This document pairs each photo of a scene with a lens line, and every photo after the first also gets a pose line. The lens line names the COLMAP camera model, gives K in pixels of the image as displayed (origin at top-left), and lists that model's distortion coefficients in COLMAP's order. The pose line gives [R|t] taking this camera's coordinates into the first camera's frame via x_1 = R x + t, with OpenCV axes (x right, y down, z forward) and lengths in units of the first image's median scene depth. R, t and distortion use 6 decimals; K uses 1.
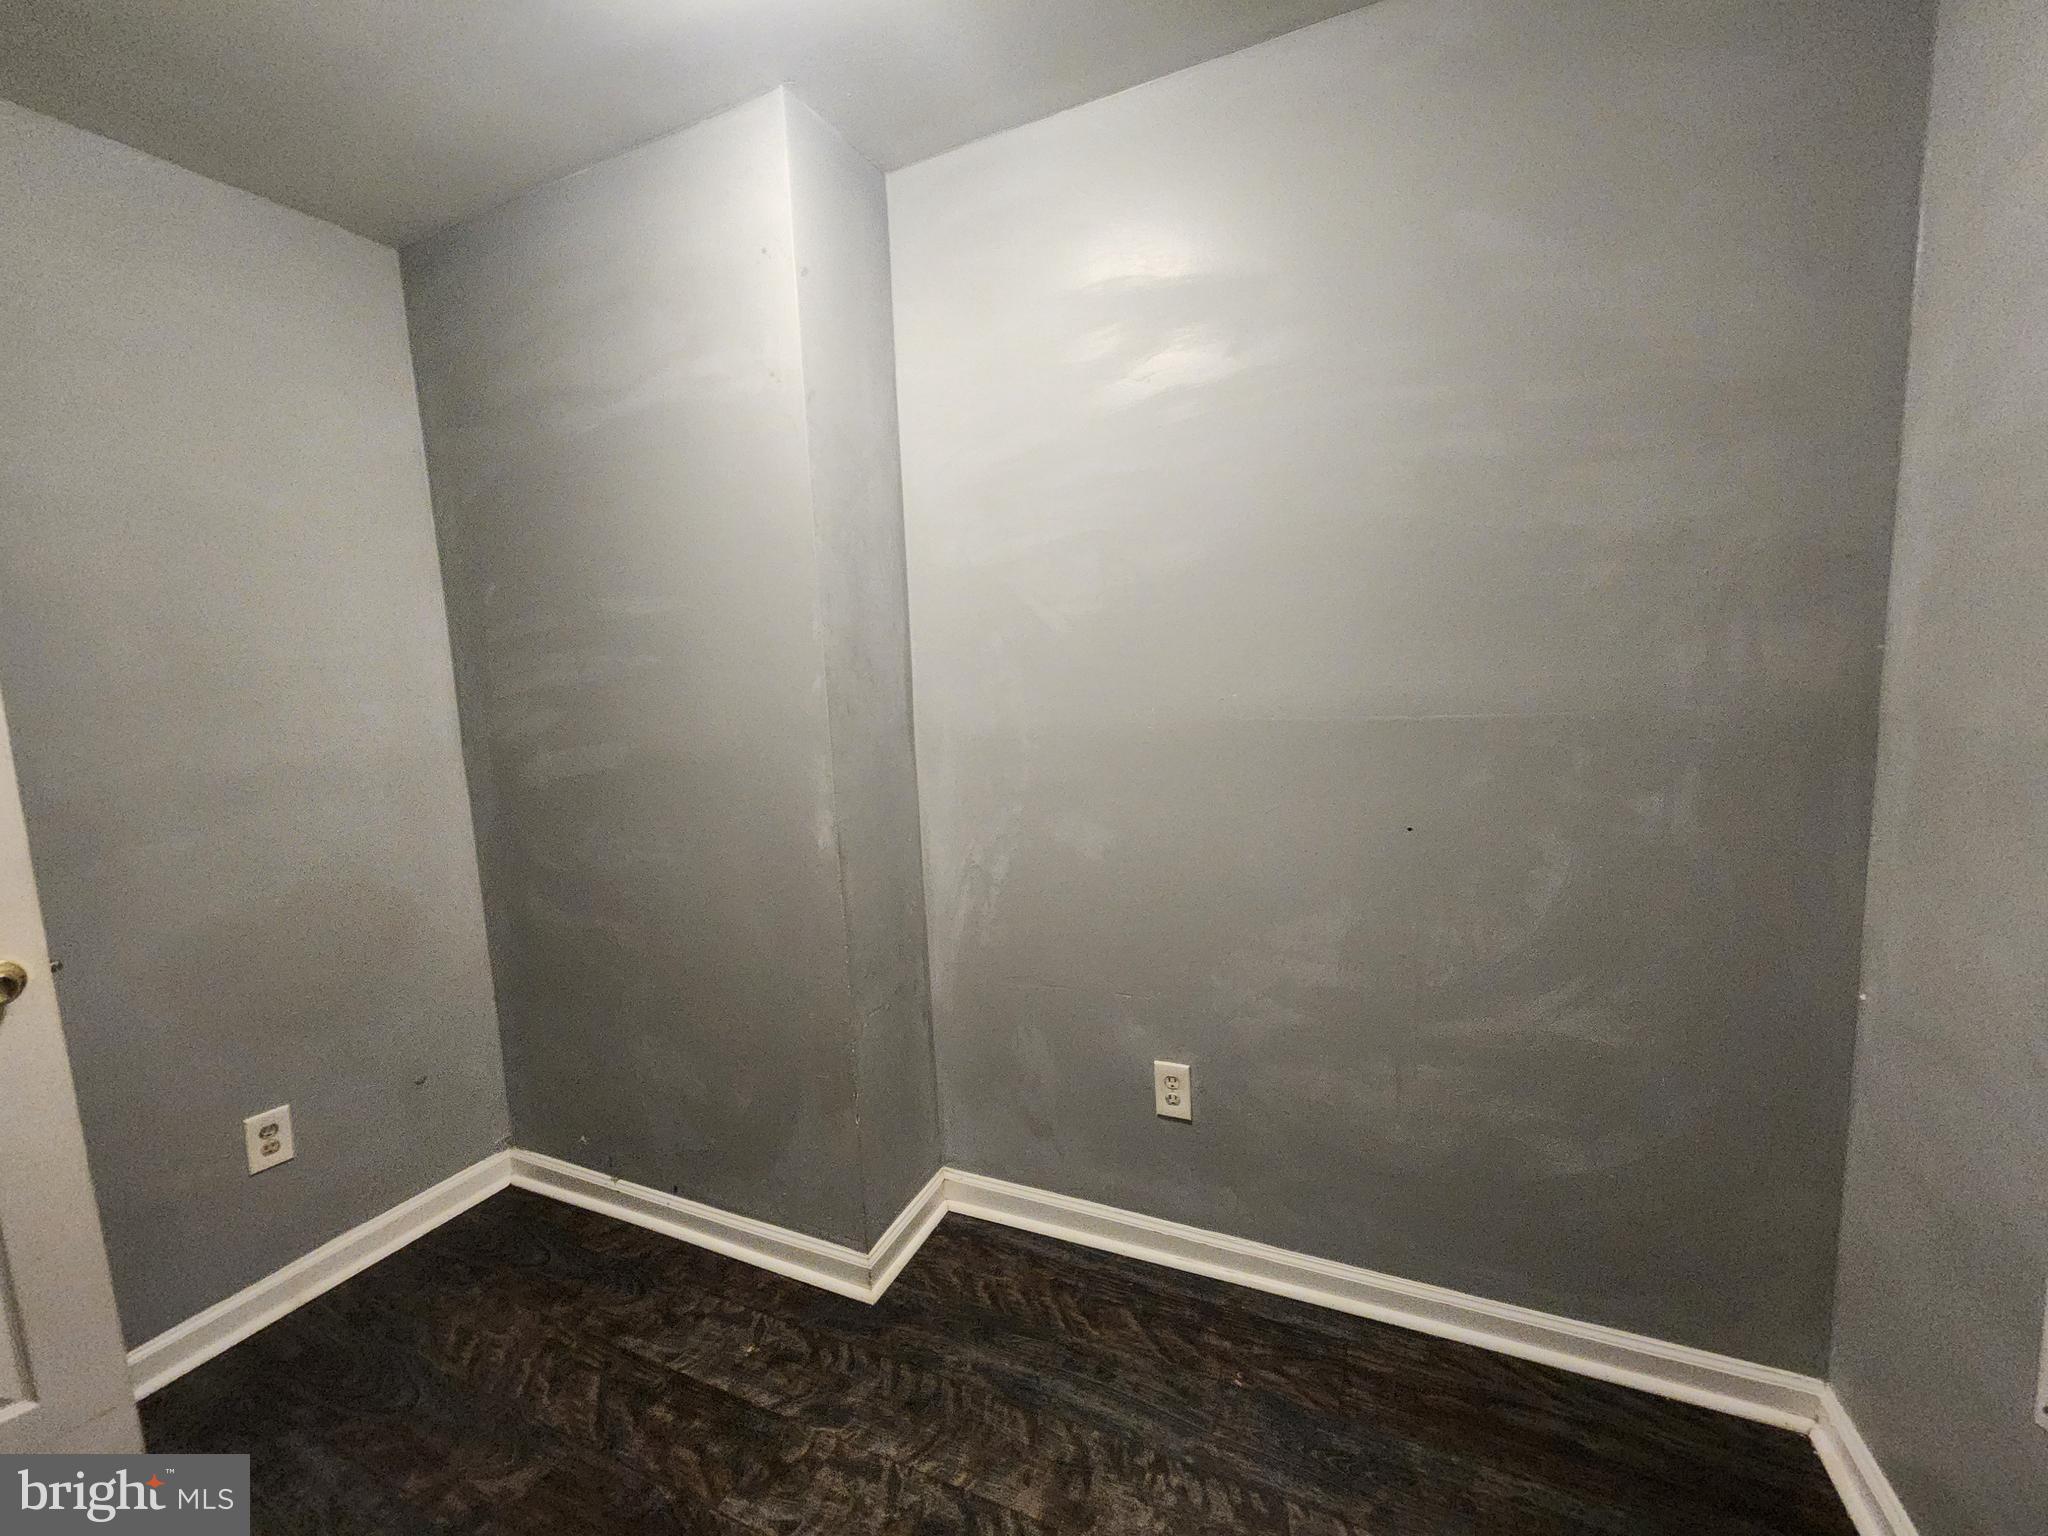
lens RADIAL K [[842.0, 0, 1027.6], [0, 842.0, 765.7], [0, 0, 1]] dist [-0.000321, 0.001707]
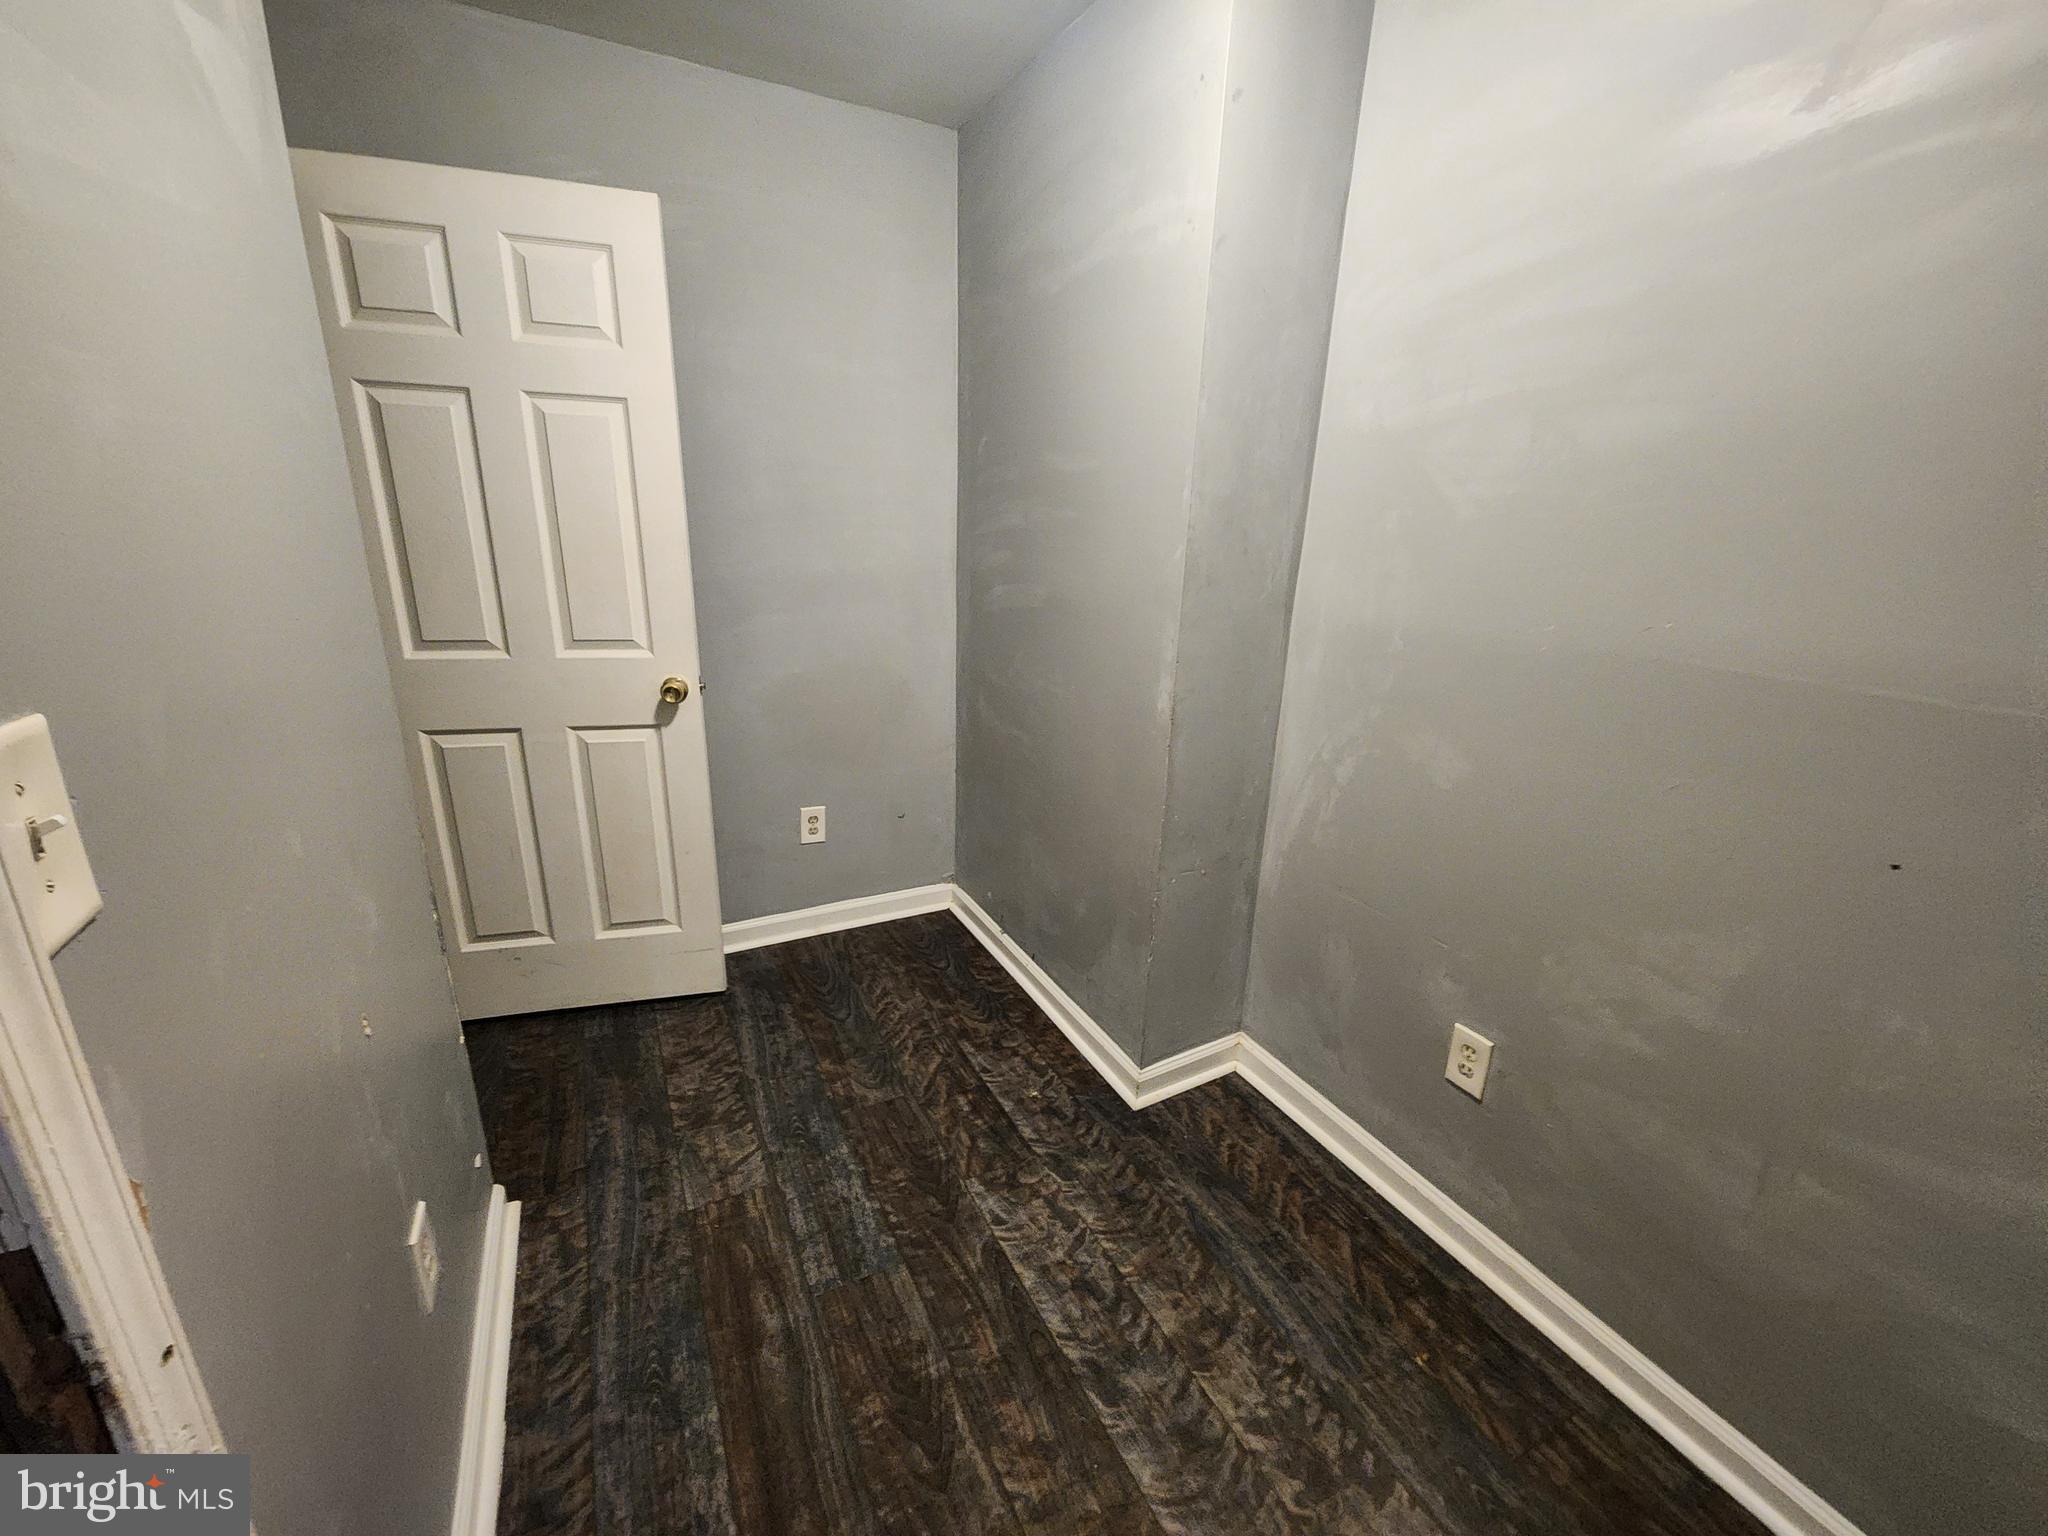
lens RADIAL K [[842.0, 0, 1035.7], [0, 842.0, 762.1], [0, 0, 1]] dist [-0.000321, 0.001707]
pose [[0.791386, 0.240317, -0.562100, 0.246959], [-0.130477, 0.964703, 0.228743, -0.064352], [0.597231, -0.107683, 0.794808, 0.060476]]
